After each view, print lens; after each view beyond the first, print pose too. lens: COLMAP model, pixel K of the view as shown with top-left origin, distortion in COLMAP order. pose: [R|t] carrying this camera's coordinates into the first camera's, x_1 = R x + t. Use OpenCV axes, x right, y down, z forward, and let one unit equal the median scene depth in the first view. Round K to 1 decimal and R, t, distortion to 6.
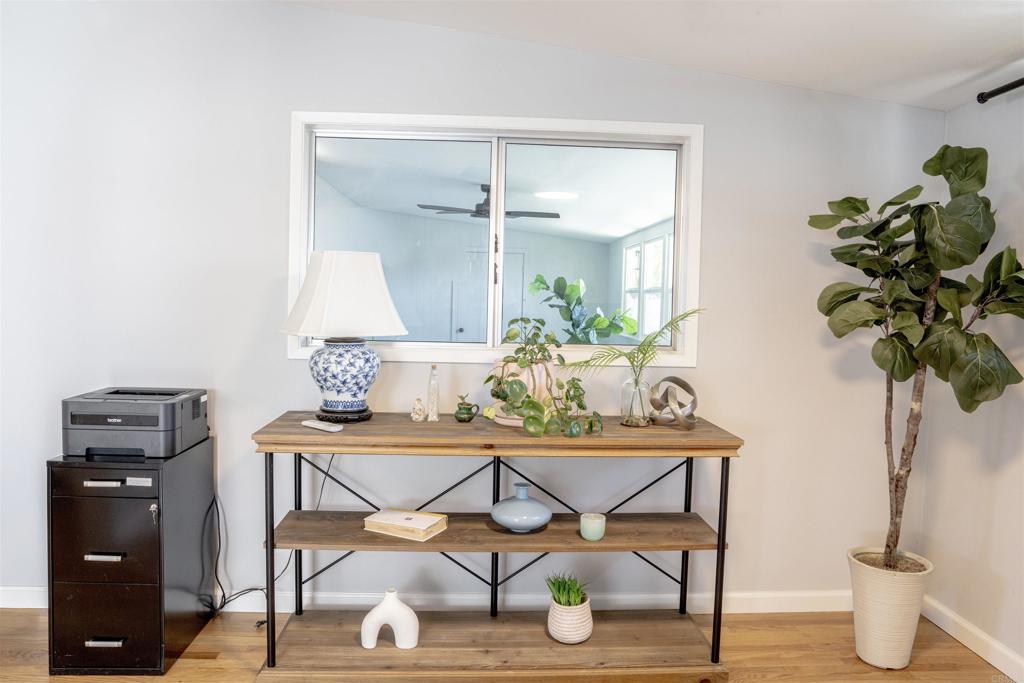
lens RADIAL K [[707.7, 0, 512.2], [0, 707.7, 340.3], [0, 0, 1]] dist [-0.071632, 0.024988]
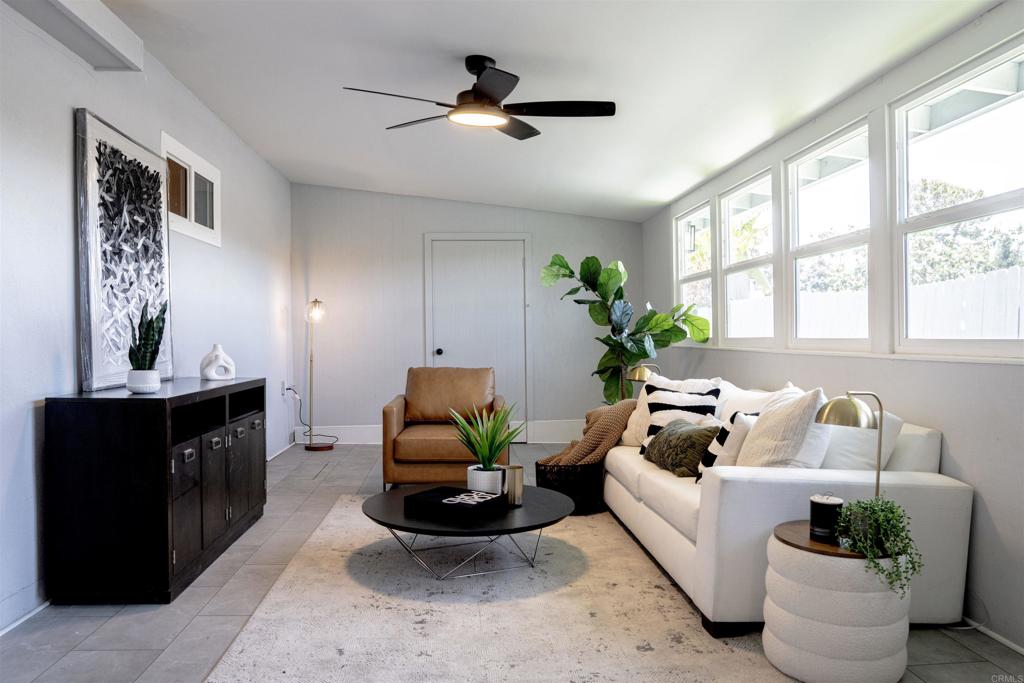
lens RADIAL K [[707.7, 0, 511.8], [0, 707.7, 341.8], [0, 0, 1]] dist [-0.071632, 0.024988]
pose [[0.998850, -0.037961, 0.029297, -0.025032], [0.039339, 0.998073, -0.047993, 0.016234], [-0.027419, 0.049090, 0.998418, 0.360593]]
